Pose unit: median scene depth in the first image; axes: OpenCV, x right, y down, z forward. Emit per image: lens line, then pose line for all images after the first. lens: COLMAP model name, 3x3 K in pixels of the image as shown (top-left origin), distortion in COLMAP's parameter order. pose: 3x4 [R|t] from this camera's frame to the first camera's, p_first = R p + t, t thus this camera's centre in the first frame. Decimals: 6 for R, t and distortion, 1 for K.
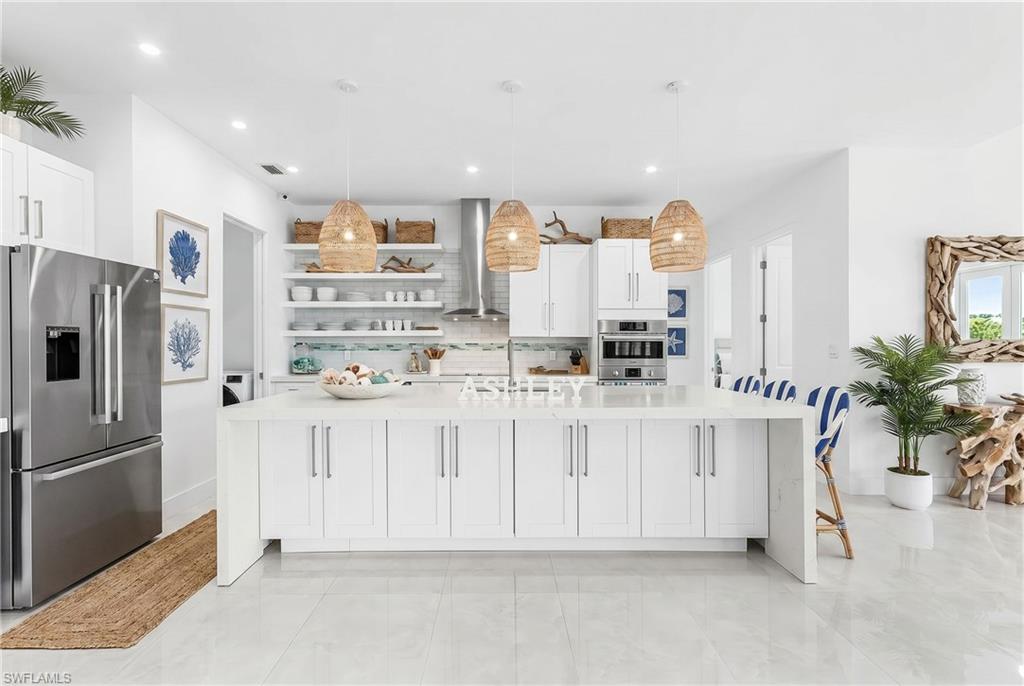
lens RADIAL K [[481.8, 0, 488.8], [0, 481.8, 348.0], [0, 0, 1]] dist [-0.041588, -0.000073]
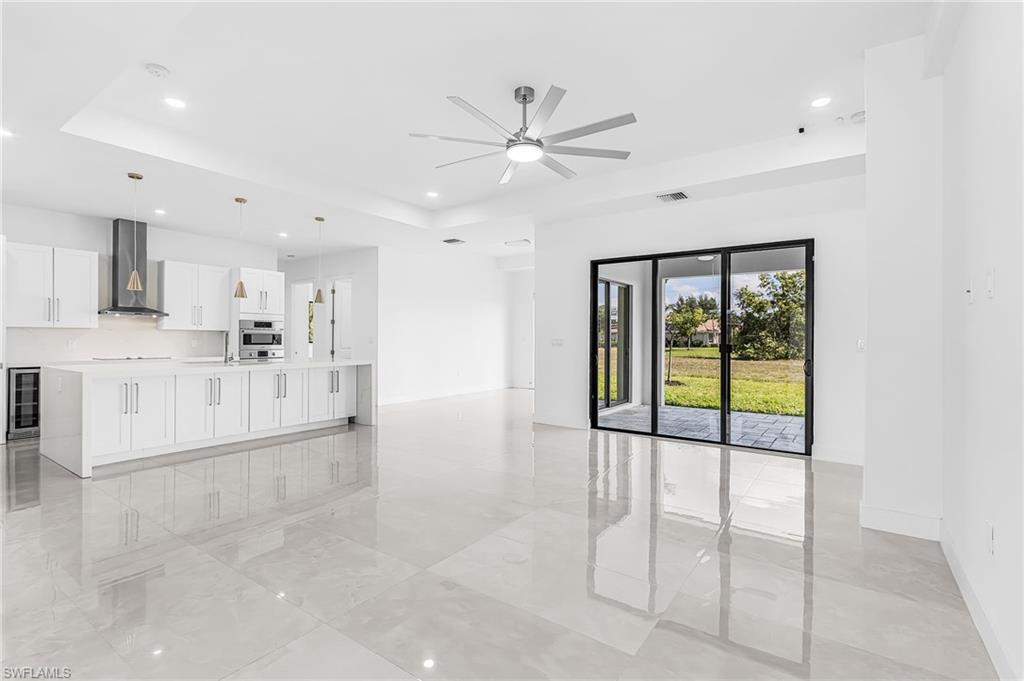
lens RADIAL K [[482.6, 0, 512.0], [0, 482.6, 340.5], [0, 0, 1]] dist [-0.000167, -0.000113]
pose [[0.561510, -0.001669, 0.827468, -0.565511], [-0.000385, 0.999997, 0.002278, 0.003449], [-0.827470, -0.001598, 0.561508, -0.592694]]
